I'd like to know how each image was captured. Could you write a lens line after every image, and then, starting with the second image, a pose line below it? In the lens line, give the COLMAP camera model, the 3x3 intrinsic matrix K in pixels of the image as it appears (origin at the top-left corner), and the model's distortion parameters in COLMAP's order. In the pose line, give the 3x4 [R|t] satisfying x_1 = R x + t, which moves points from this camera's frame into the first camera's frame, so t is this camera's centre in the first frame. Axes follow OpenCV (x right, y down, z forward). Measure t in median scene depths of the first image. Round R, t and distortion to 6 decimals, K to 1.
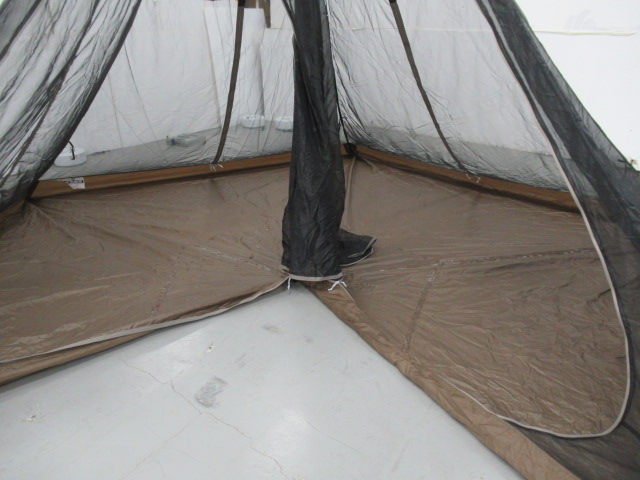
lens RADIAL K [[477.4, 0, 320.7], [0, 477.4, 228.1], [0, 0, 1]] dist [0.001502, 0.003712]
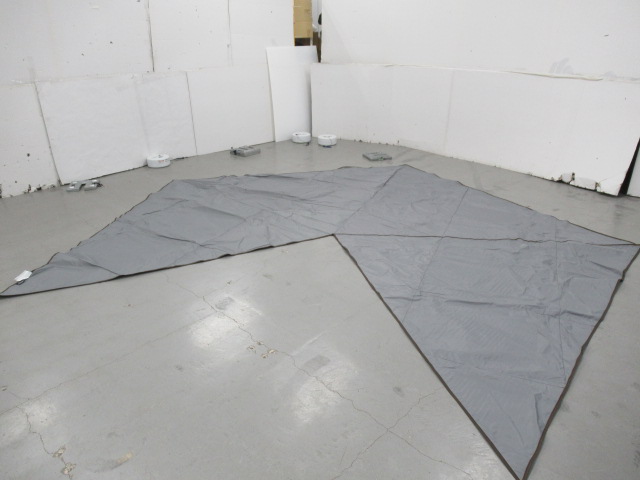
lens RADIAL K [[477.4, 0, 320.7], [0, 477.4, 228.1], [0, 0, 1]] dist [0.001502, 0.003712]
pose [[0.986499, 0.062783, -0.151256, 0.133688], [-0.065660, 0.997743, -0.014094, 0.027437], [0.150030, 0.023835, 0.988394, -0.244771]]
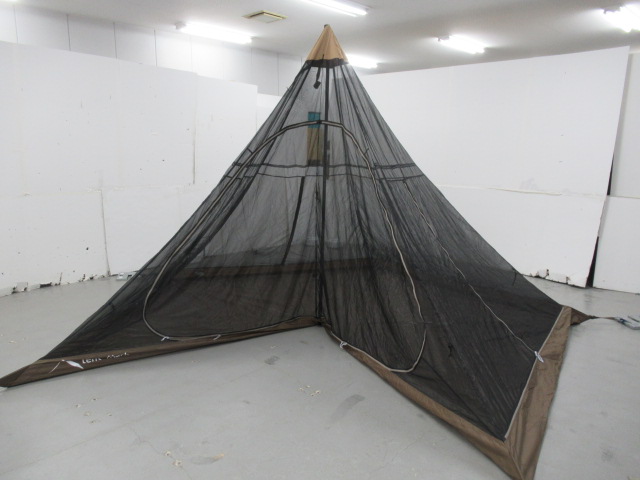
lens RADIAL K [[477.4, 0, 320.7], [0, 477.4, 228.1], [0, 0, 1]] dist [0.001502, 0.003712]
pose [[0.989838, 0.038215, -0.136970, 0.093786], [-0.072232, 0.964816, -0.252809, 0.111366], [0.122490, 0.260133, 0.957772, -0.428725]]
